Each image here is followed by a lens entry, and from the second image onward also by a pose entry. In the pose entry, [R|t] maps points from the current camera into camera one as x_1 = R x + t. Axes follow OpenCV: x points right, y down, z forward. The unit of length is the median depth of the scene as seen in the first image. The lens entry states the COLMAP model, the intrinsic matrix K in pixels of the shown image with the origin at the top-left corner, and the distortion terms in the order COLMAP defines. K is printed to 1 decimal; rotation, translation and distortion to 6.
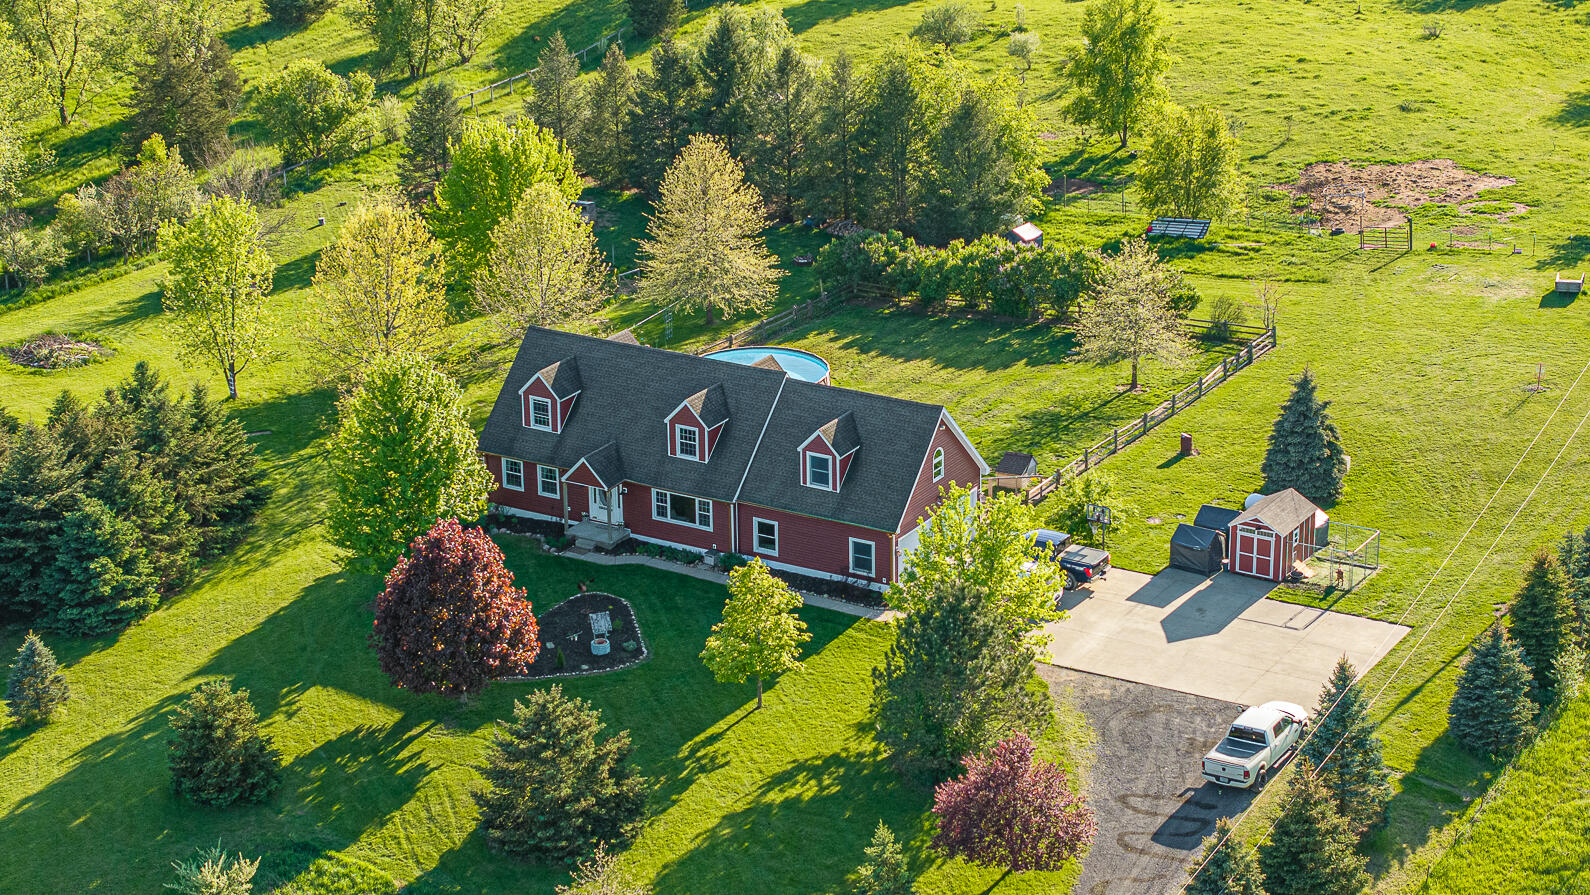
lens RADIAL K [[3917.5, 0, 795.0], [0, 3917.5, 447.5], [0, 0, 1]] dist [-0.140515, 0.751906]
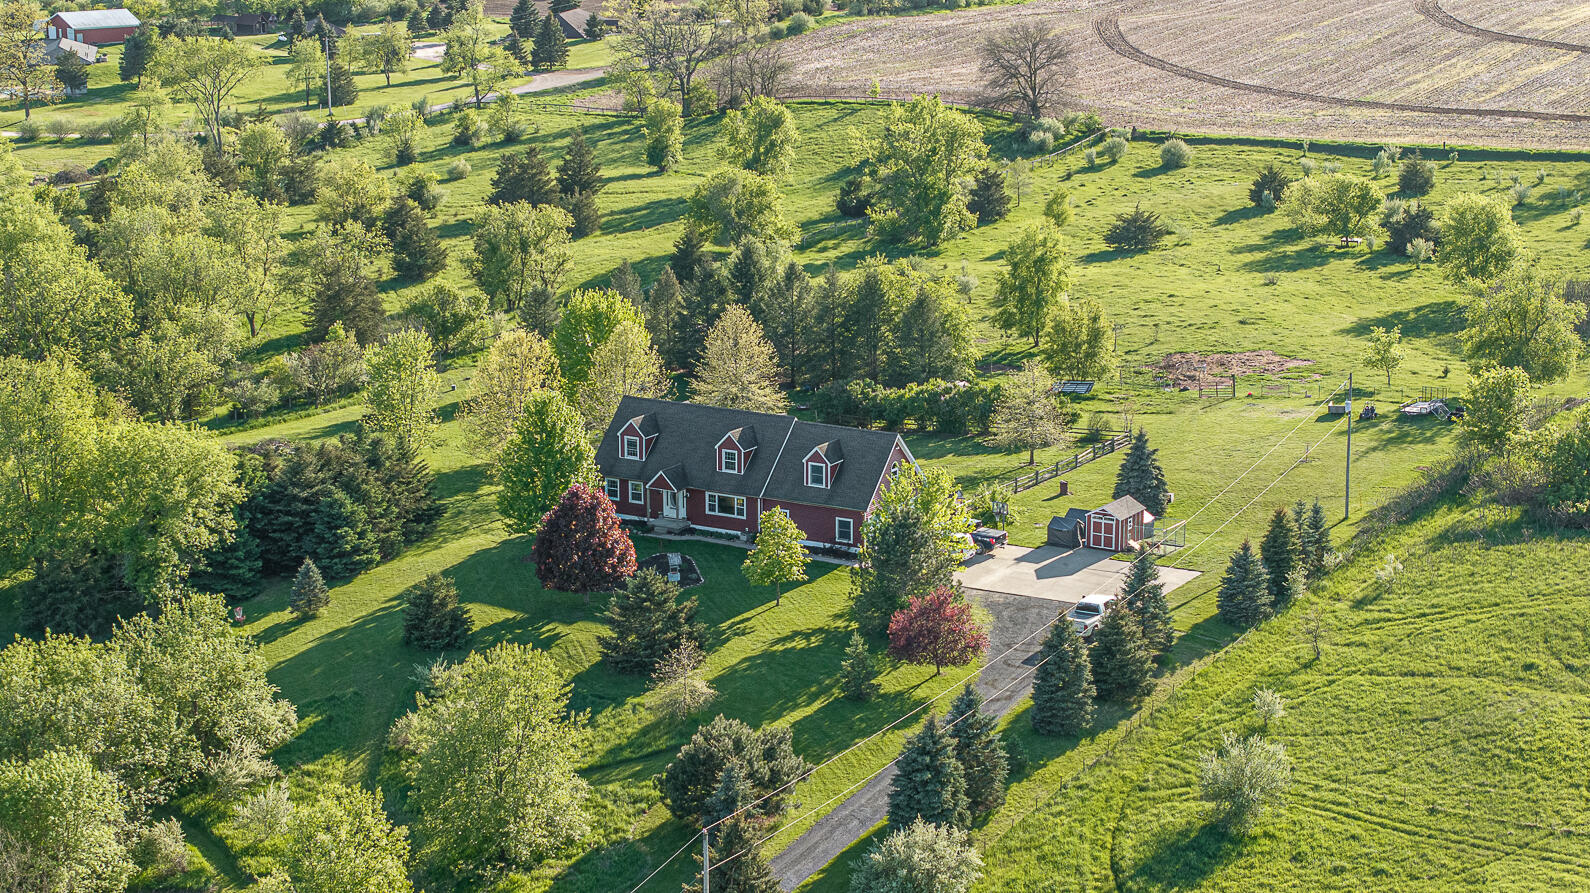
lens RADIAL K [[3917.5, 0, 795.0], [0, 3917.5, 446.5], [0, 0, 1]] dist [-0.140515, 0.751906]
pose [[0.999955, 0.008517, 0.004076, -0.008095], [-0.007966, 0.992745, -0.119976, 0.168422], [-0.005068, 0.119939, 0.992768, -0.489032]]
